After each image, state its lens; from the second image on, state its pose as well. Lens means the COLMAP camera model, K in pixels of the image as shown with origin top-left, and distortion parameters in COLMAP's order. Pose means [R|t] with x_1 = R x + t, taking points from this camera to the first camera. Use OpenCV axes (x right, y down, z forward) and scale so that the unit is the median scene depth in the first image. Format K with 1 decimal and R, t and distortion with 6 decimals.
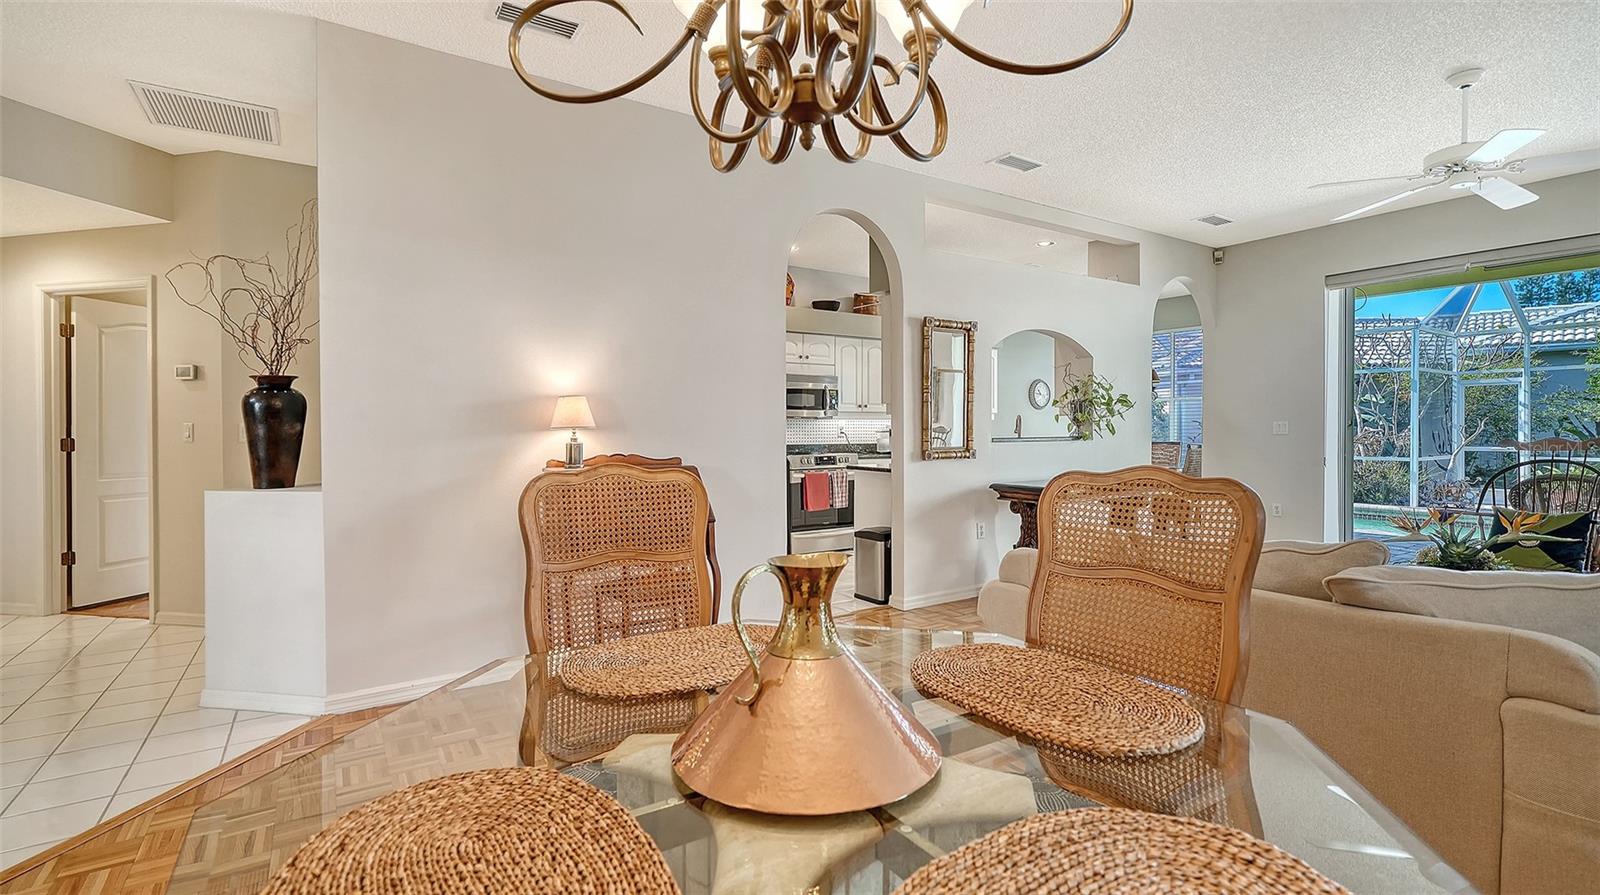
lens RADIAL K [[725.8, 0, 786.4], [0, 725.8, 437.7], [0, 0, 1]] dist [0.007579, 0.000025]
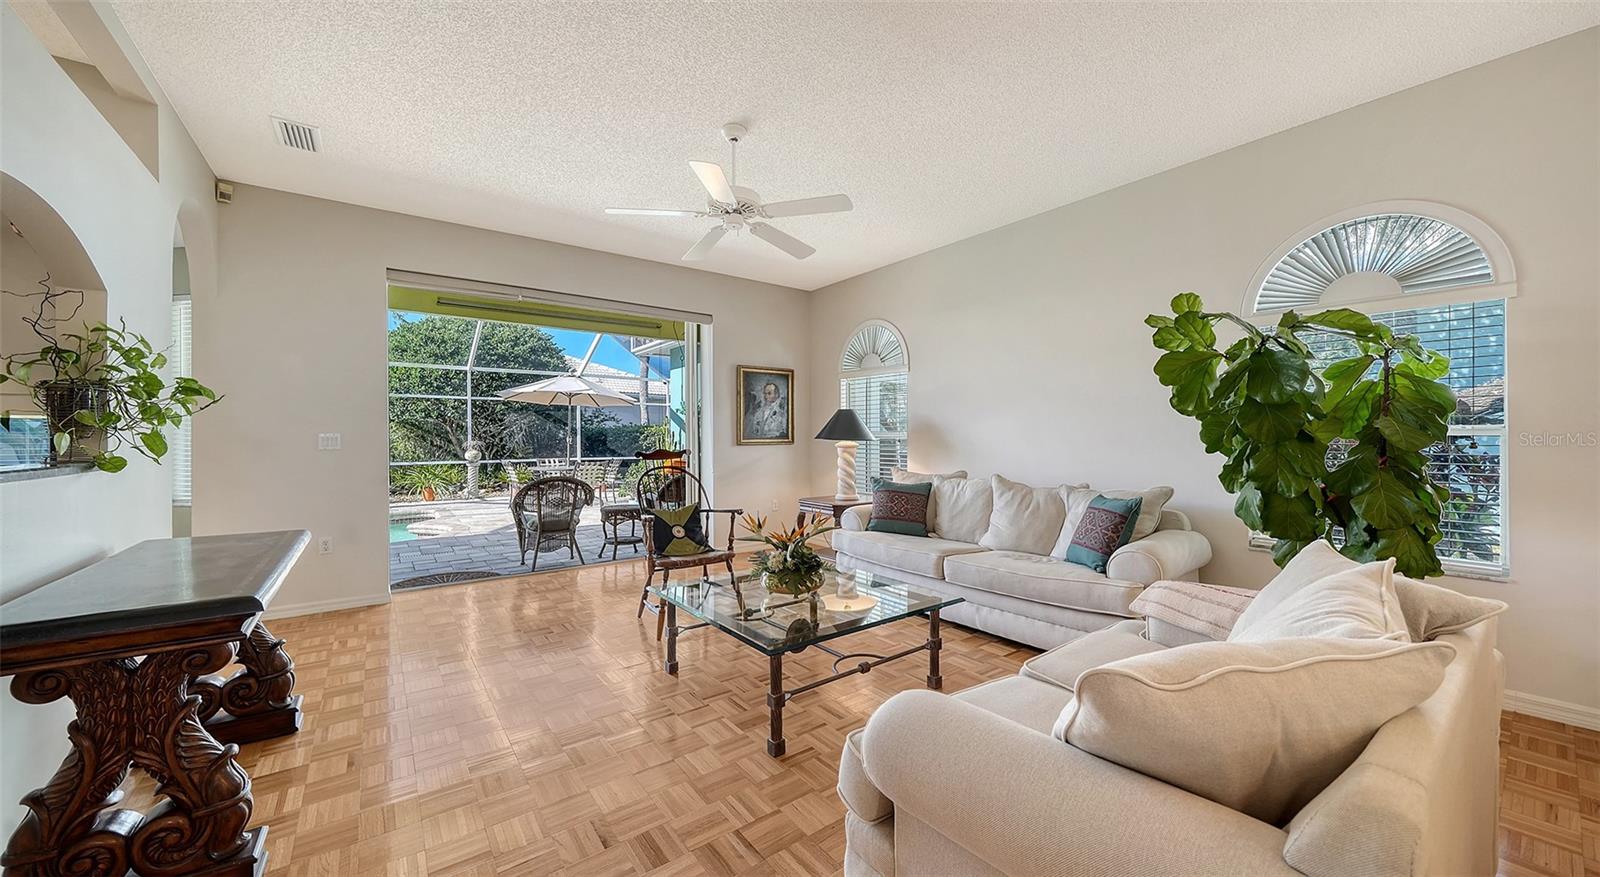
lens RADIAL K [[566.1, 0, 798.5], [0, 566.1, 445.0], [0, 0, 1]] dist [0.000789, 0.000053]
pose [[-0.065211, -0.009123, 0.997830, 0.031272], [0.013978, 0.999852, 0.010055, -0.010104], [-0.997774, 0.014603, -0.065074, 0.591962]]
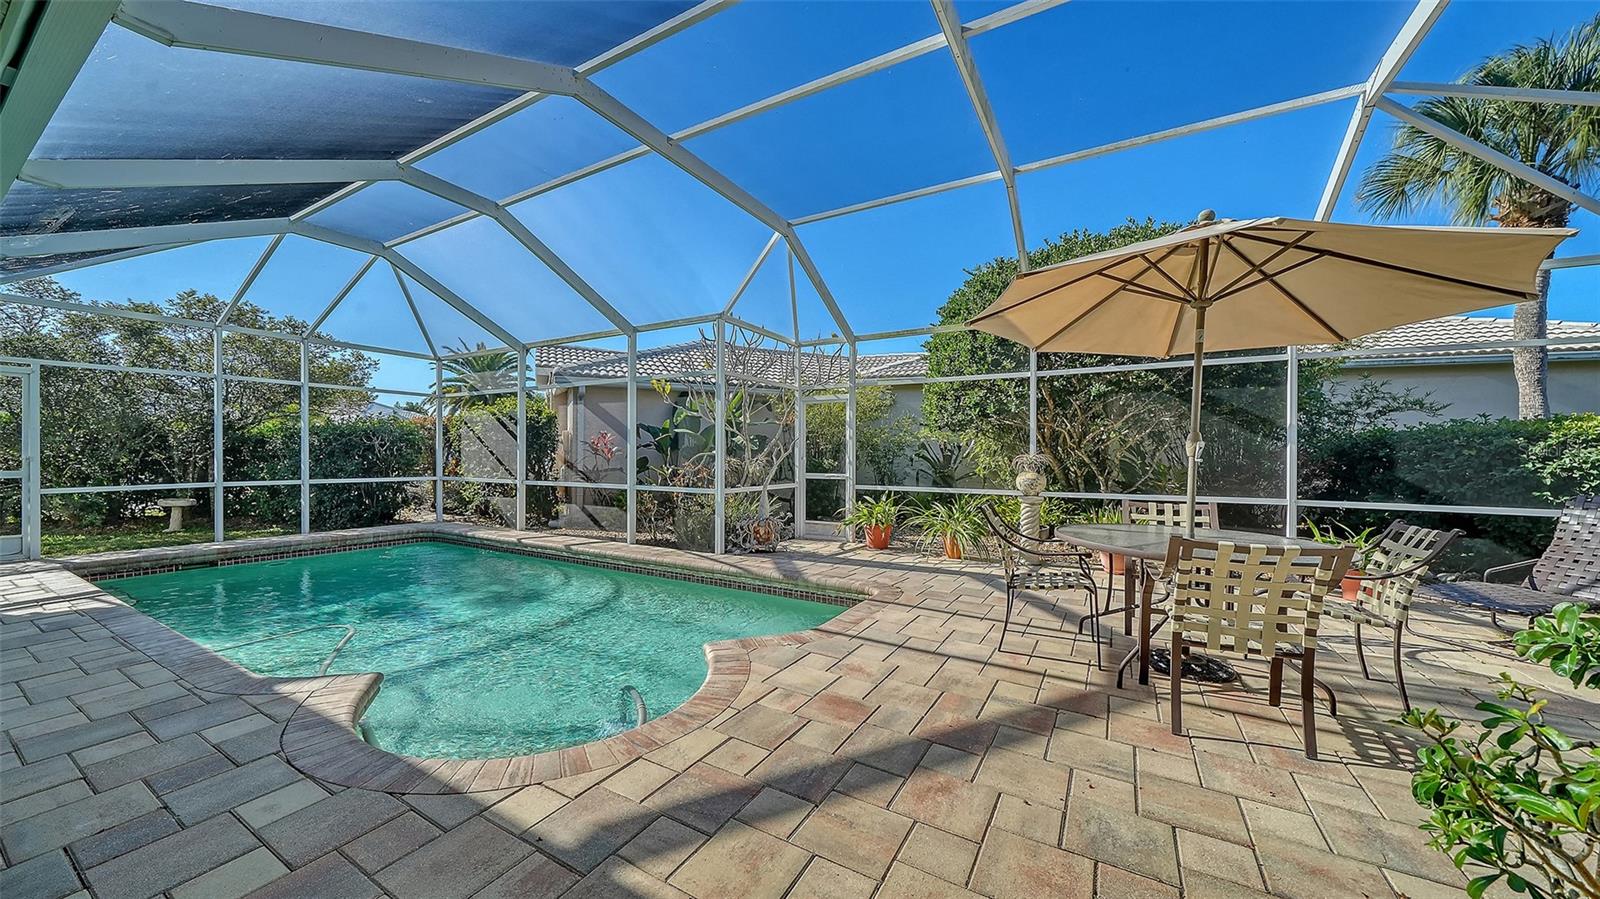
lens RADIAL K [[555.7, 0, 800.0], [0, 555.7, 449.5], [0, 0, 1]] dist [-0.003188, -0.000197]
pose [[0.892108, 0.016699, 0.451513, 1.369381], [-0.007153, 0.999714, -0.022842, -0.001622], [-0.451765, 0.017148, 0.891972, 0.917074]]
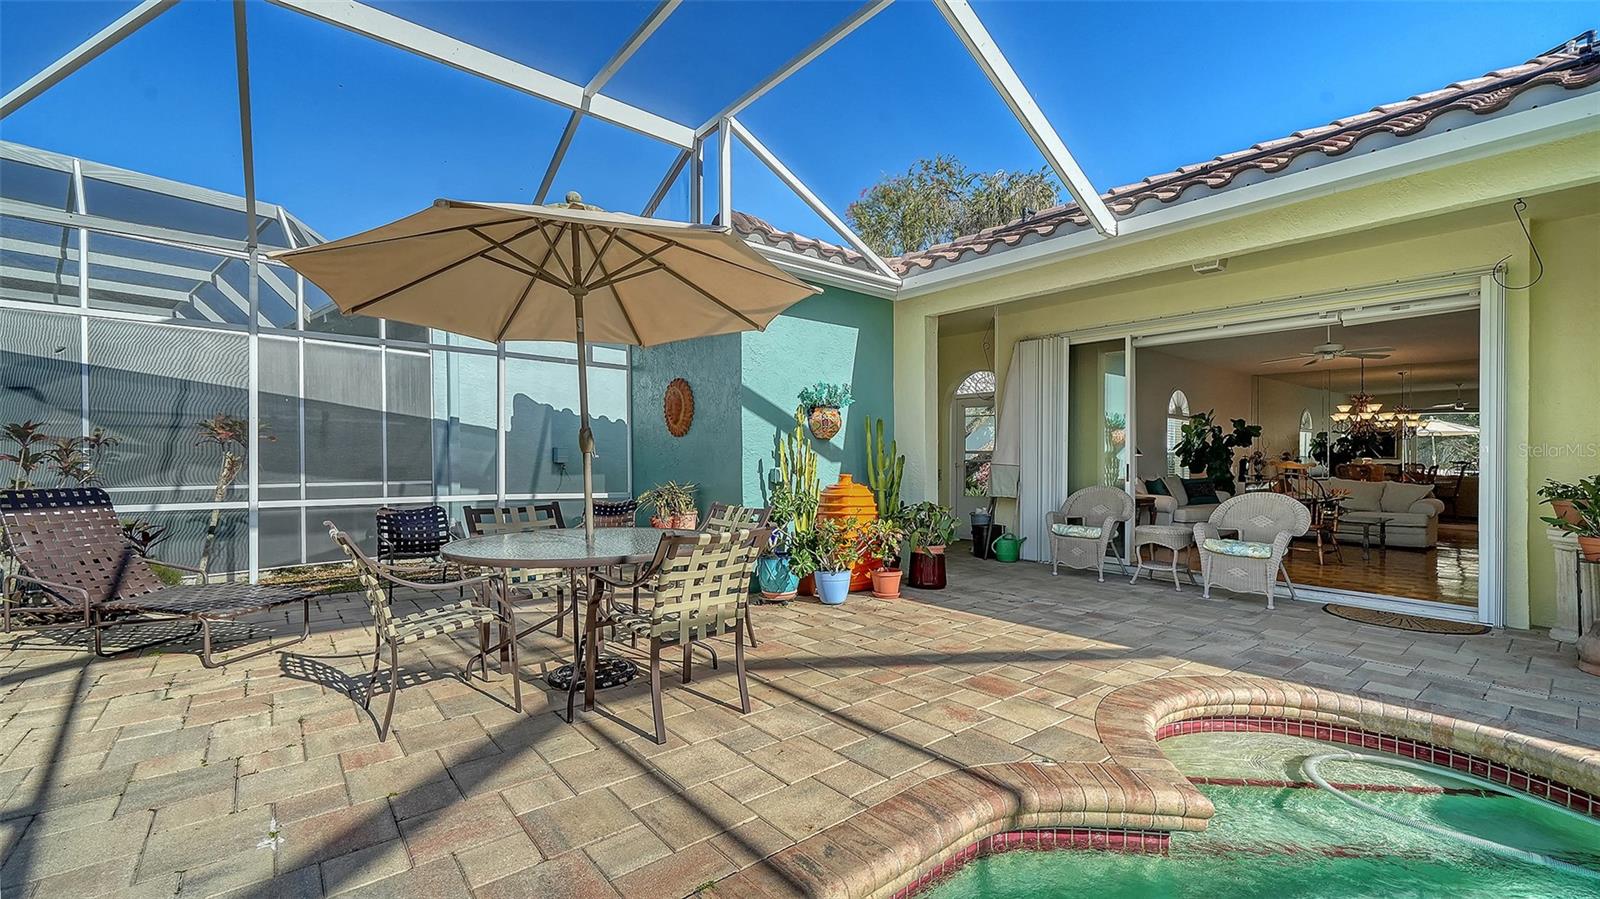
lens RADIAL K [[653.2, 0, 800.0], [0, 653.2, 449.5], [0, 0, 1]] dist [0.001620, -0.000094]
pose [[-0.993306, -0.006872, -0.115312, 1.845139], [-0.006741, 0.999976, -0.001526, -0.012533], [0.115319, -0.000739, -0.993328, 1.870070]]
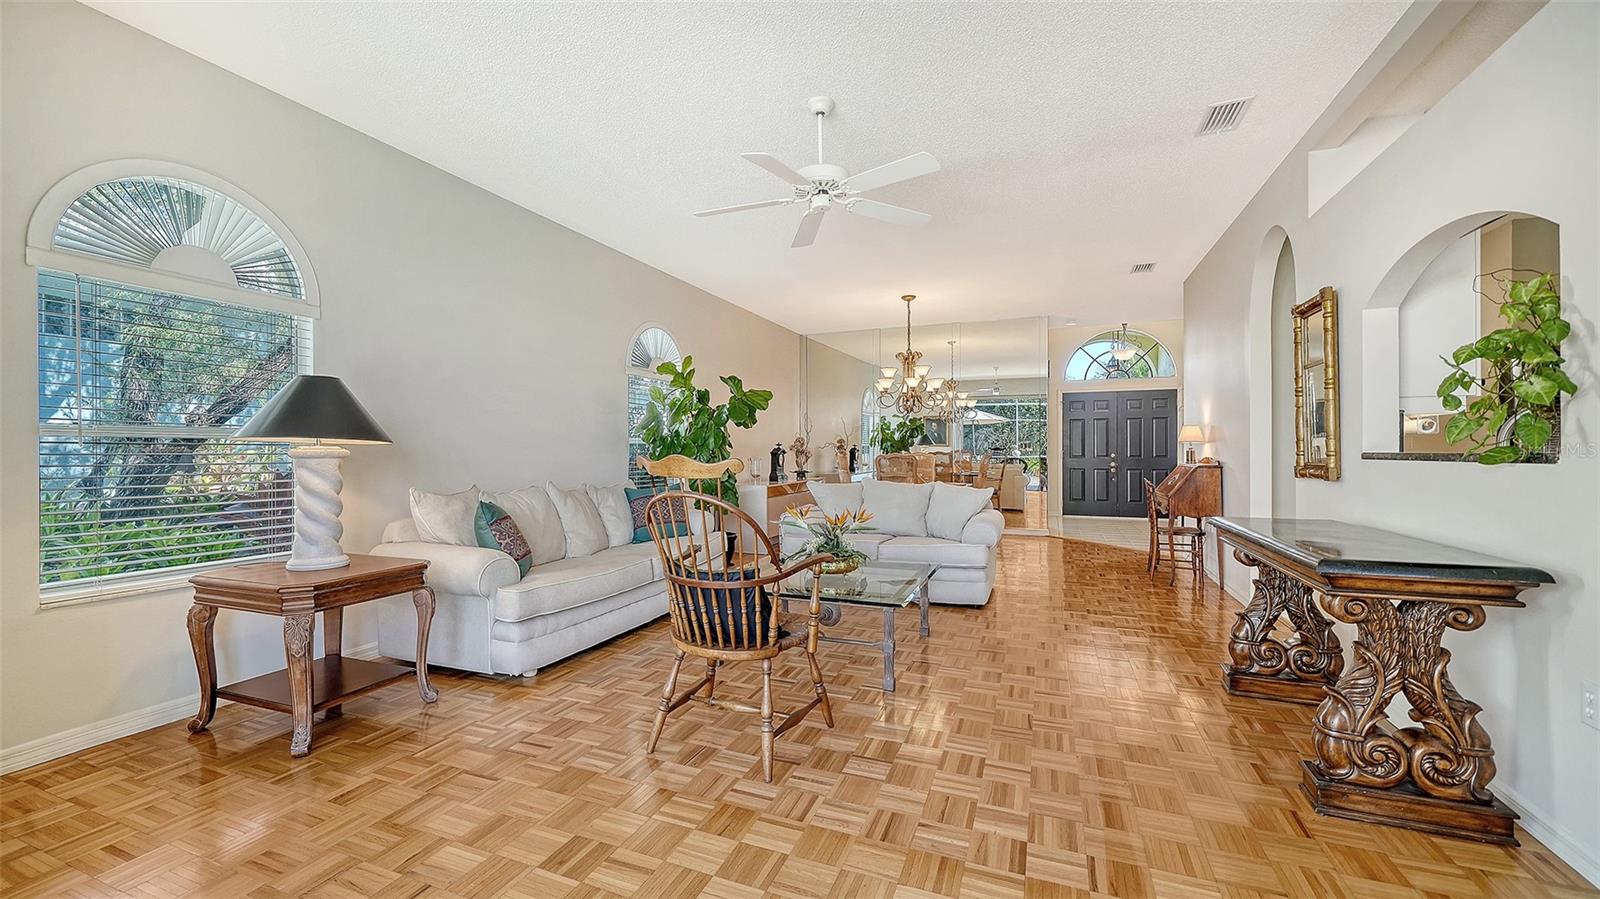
lens RADIAL K [[623.3, 0, 796.7], [0, 623.3, 451.0], [0, 0, 1]] dist [0.001300, 0.000220]
pose [[-0.815096, 0.006058, -0.579294, 0.913264], [-0.002481, 0.999900, 0.013948, -0.005348], [0.579320, 0.012806, -0.815000, 1.061472]]
